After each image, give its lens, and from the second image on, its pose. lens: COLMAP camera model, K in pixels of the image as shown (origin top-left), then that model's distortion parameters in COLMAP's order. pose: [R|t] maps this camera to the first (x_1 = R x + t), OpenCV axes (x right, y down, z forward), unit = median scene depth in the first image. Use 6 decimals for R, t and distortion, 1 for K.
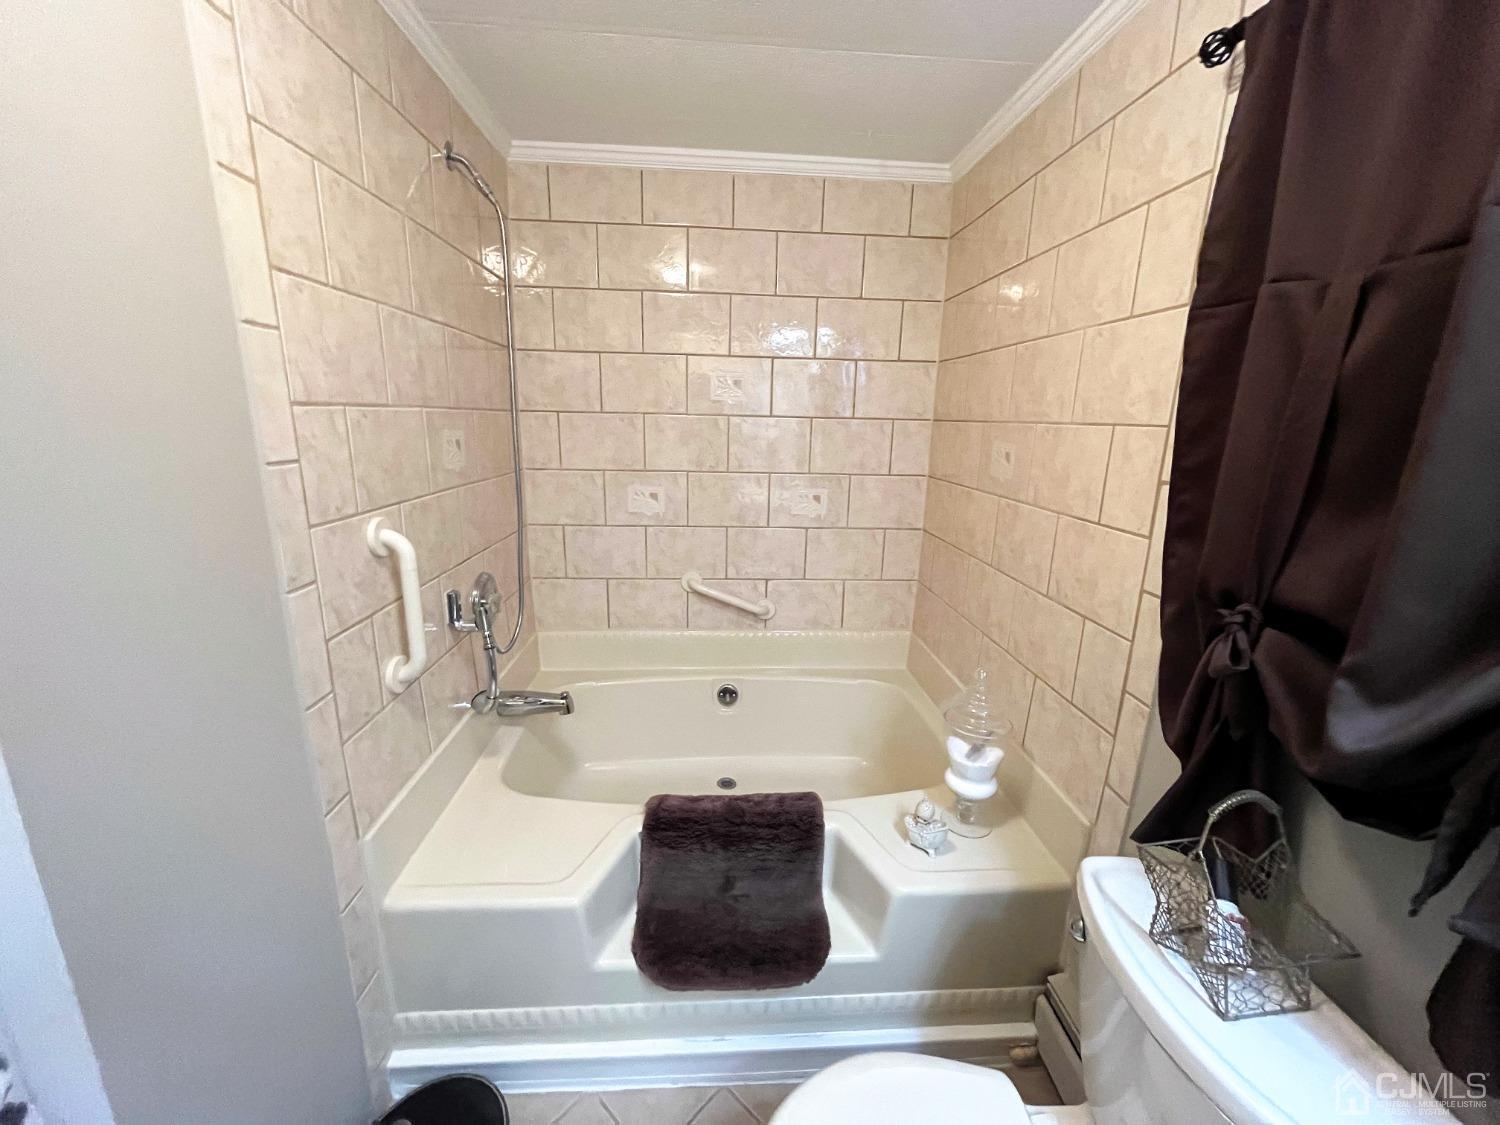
lens RADIAL K [[604.3, 0, 749.8], [0, 604.3, 560.1], [0, 0, 1]] dist [-0.001956, -0.001166]
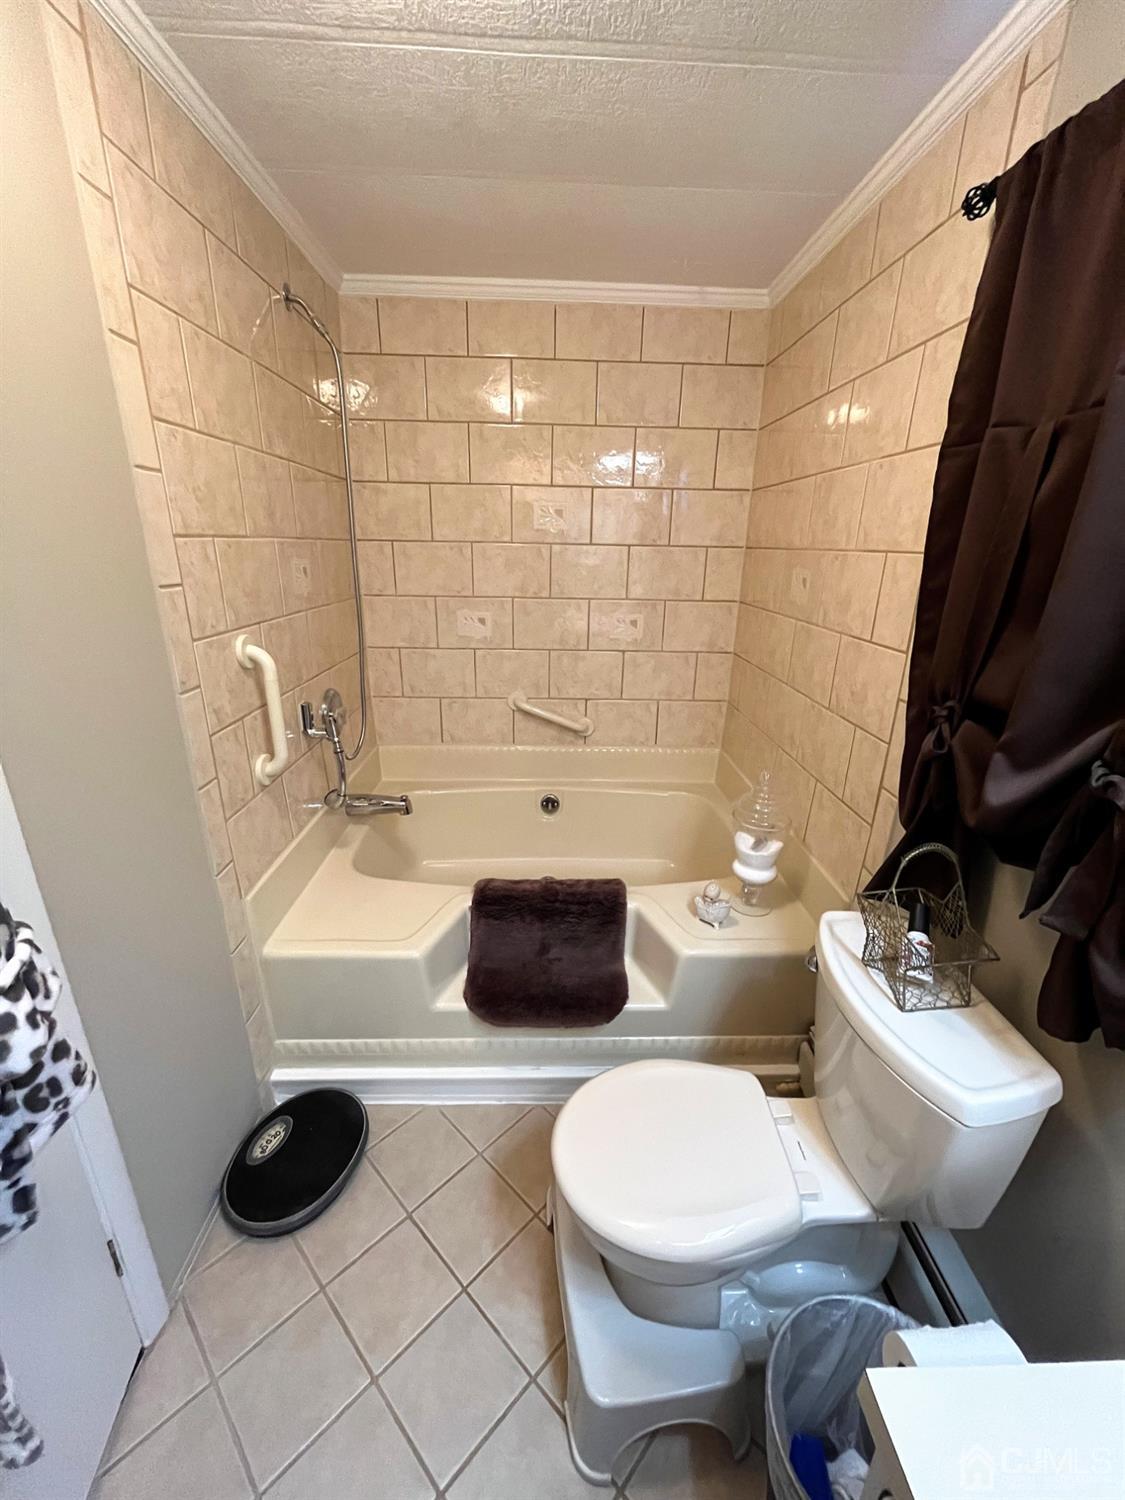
lens RADIAL K [[604.3, 0, 562.5], [0, 604.3, 750.0], [0, 0, 1]] dist [-0.001956, -0.001166]
pose [[0.999363, 0.007869, -0.034808, 0.038707], [-0.004510, 0.995413, 0.095566, 0.031684], [0.035400, -0.095348, 0.994814, -0.142364]]
